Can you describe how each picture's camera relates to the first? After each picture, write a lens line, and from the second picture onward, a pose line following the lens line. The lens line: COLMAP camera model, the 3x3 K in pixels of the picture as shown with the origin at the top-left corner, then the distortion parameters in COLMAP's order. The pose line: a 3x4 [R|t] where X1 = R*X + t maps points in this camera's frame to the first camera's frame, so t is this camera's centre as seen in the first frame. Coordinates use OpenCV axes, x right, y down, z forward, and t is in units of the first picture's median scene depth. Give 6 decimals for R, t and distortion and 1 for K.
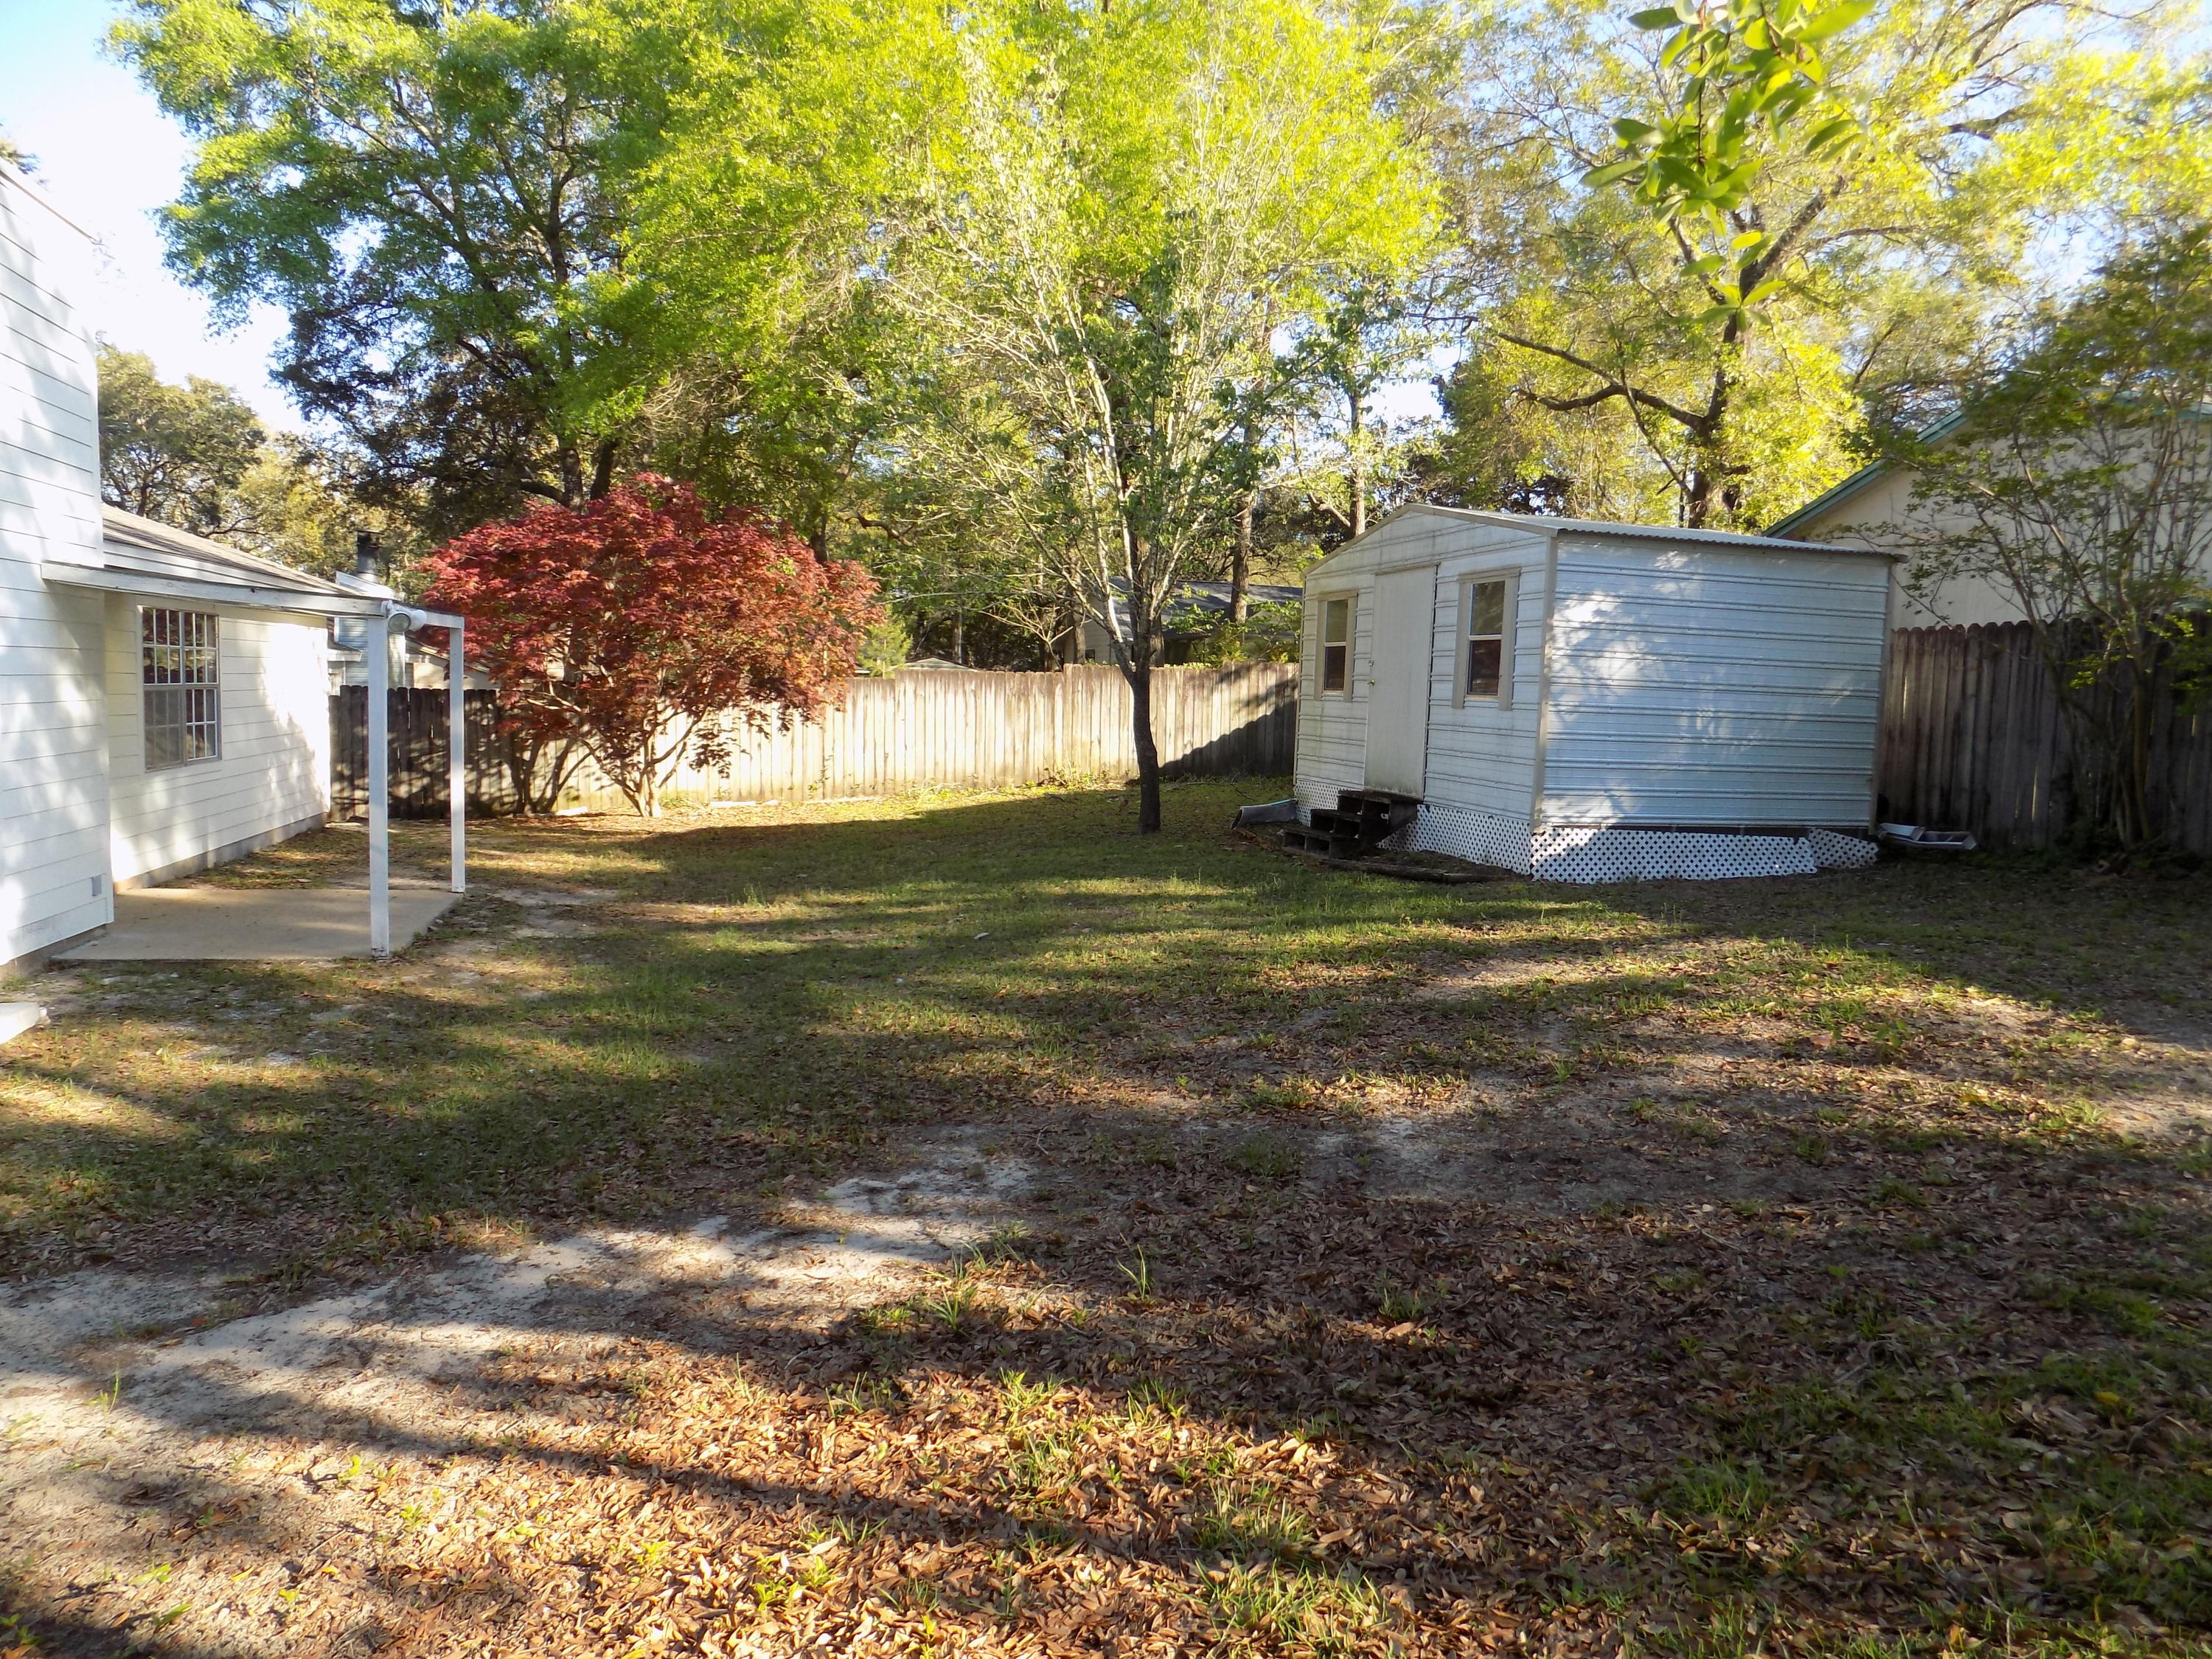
lens RADIAL K [[1488.3, 0, 1183.4], [0, 1488.3, 790.3], [0, 0, 1]] dist [-0.074065, 0.075982]
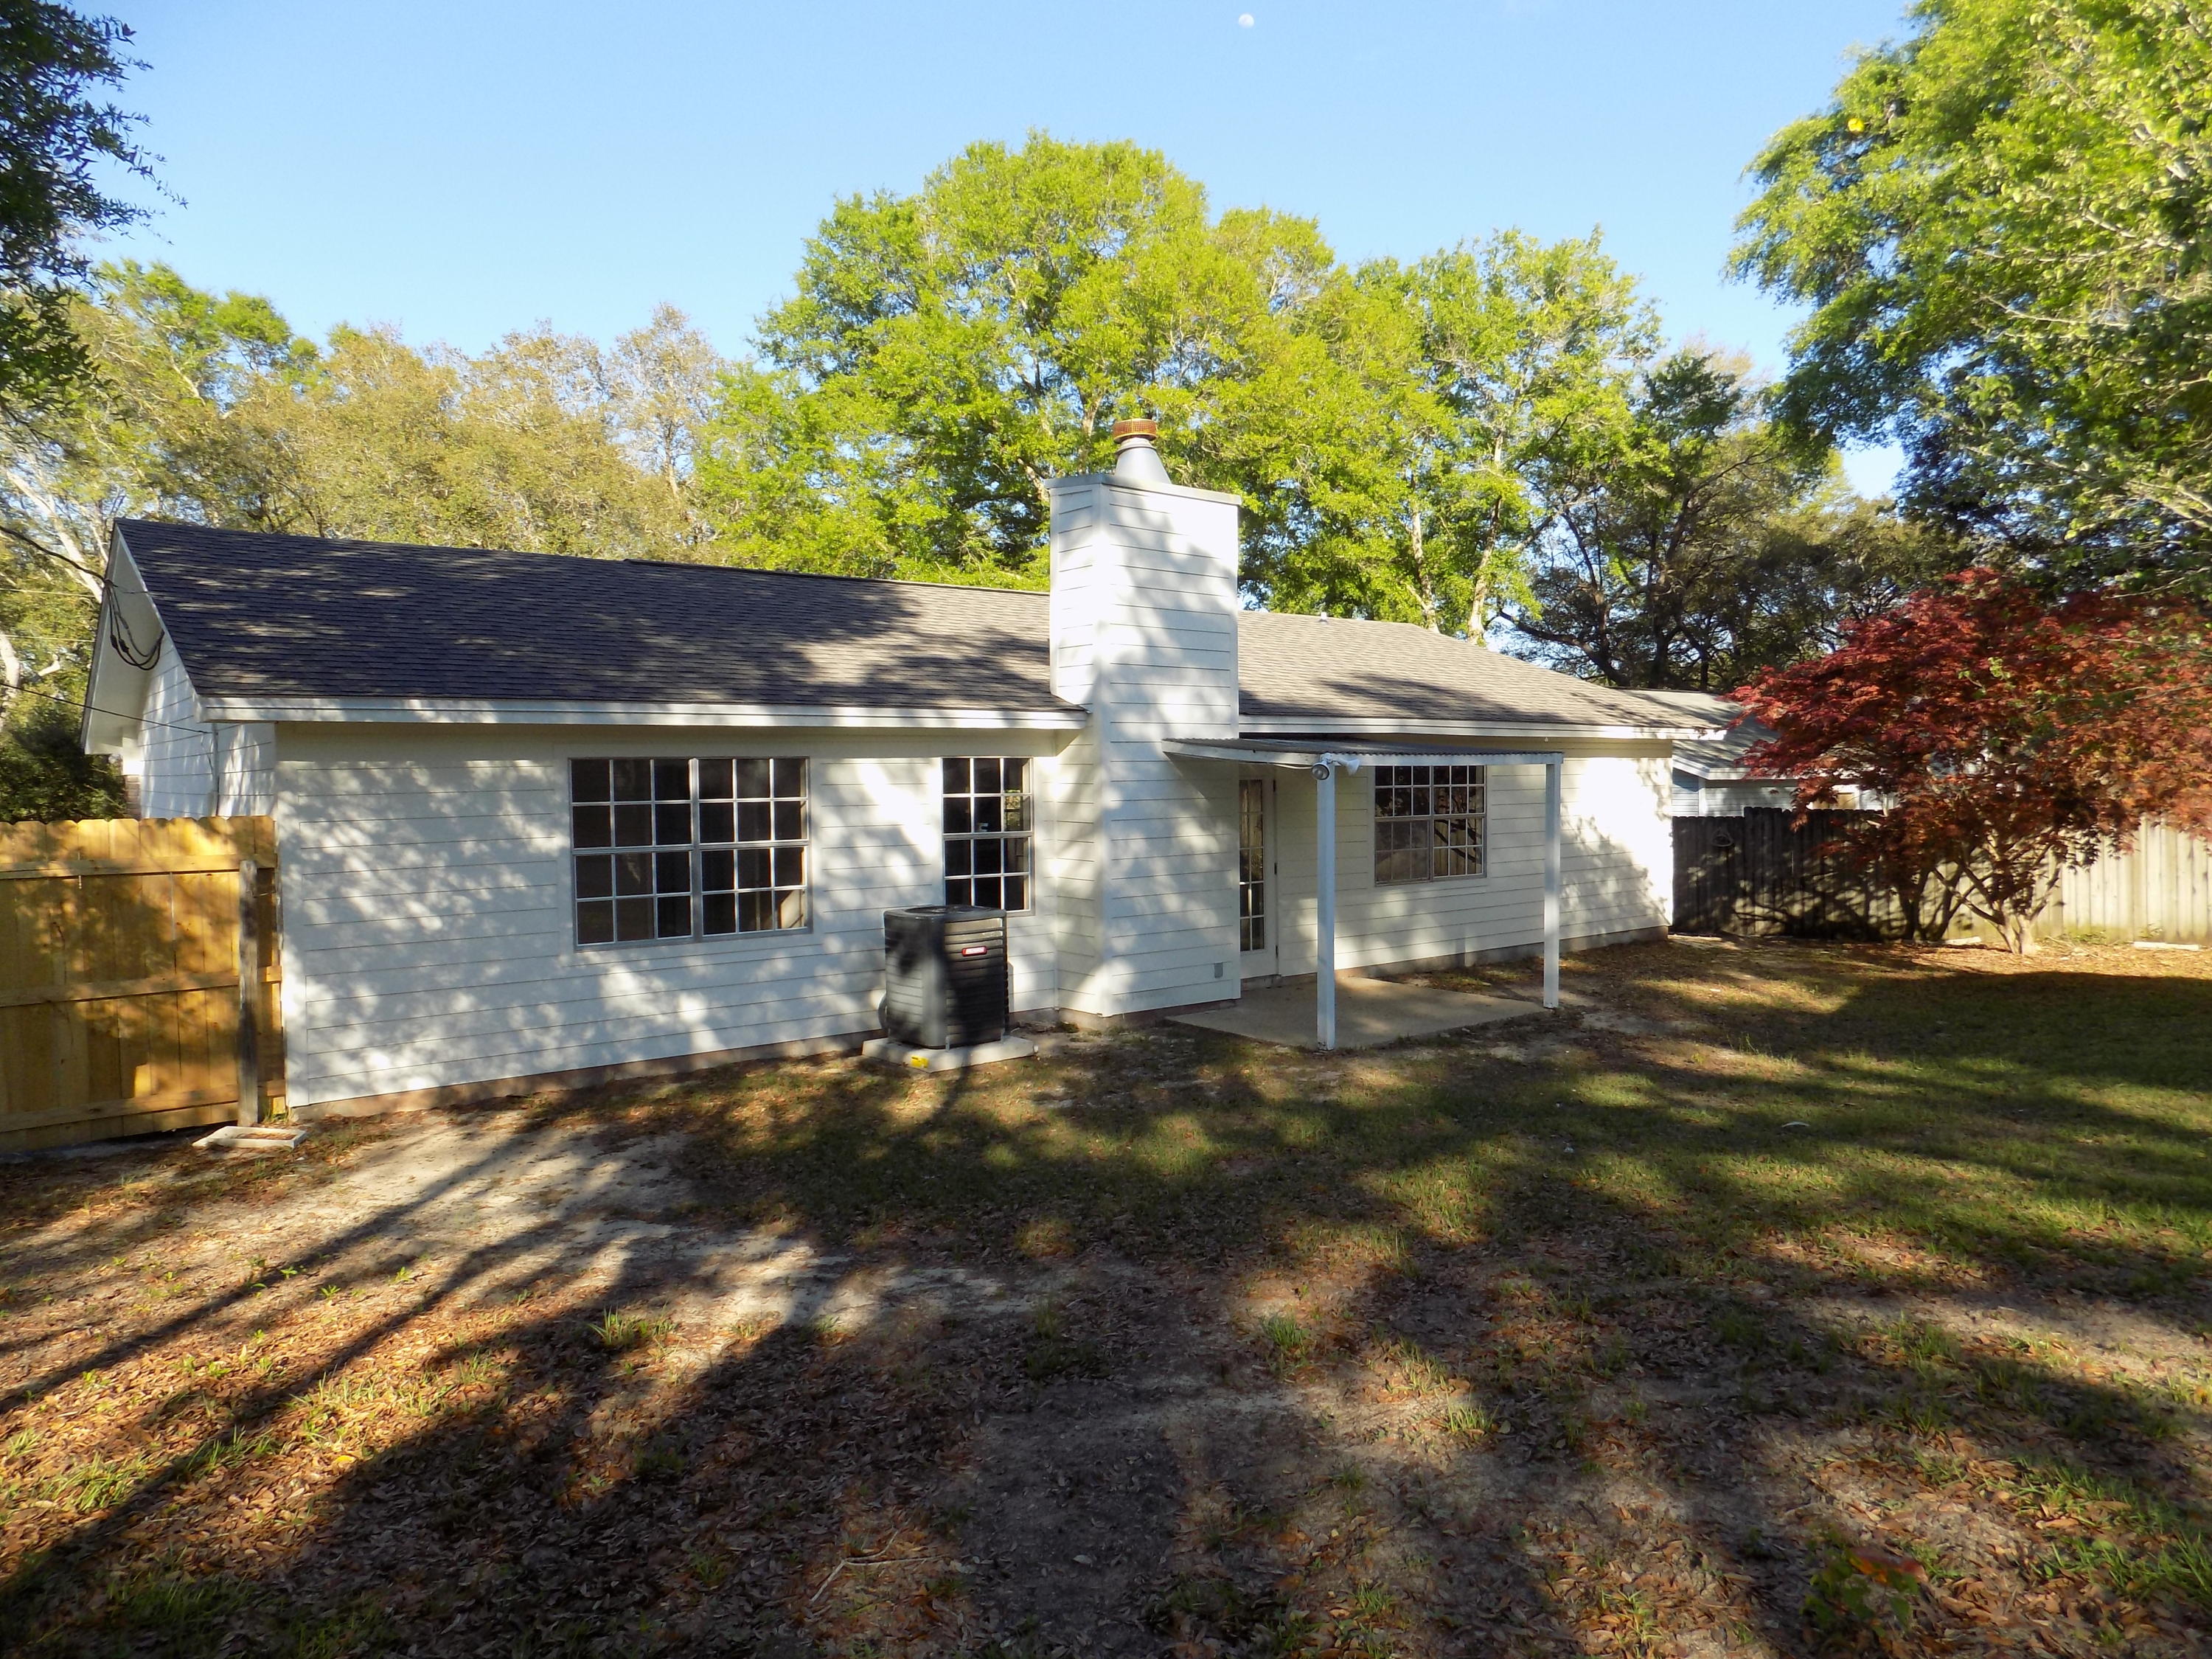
lens RADIAL K [[1488.3, 0, 1109.2], [0, 1488.3, 828.3], [0, 0, 1]] dist [-0.074065, 0.075982]
pose [[0.388530, -0.000815, -0.921436, 0.515464], [-0.042317, 0.998929, -0.018727, -0.038732], [0.920464, 0.046268, 0.388080, 0.366382]]
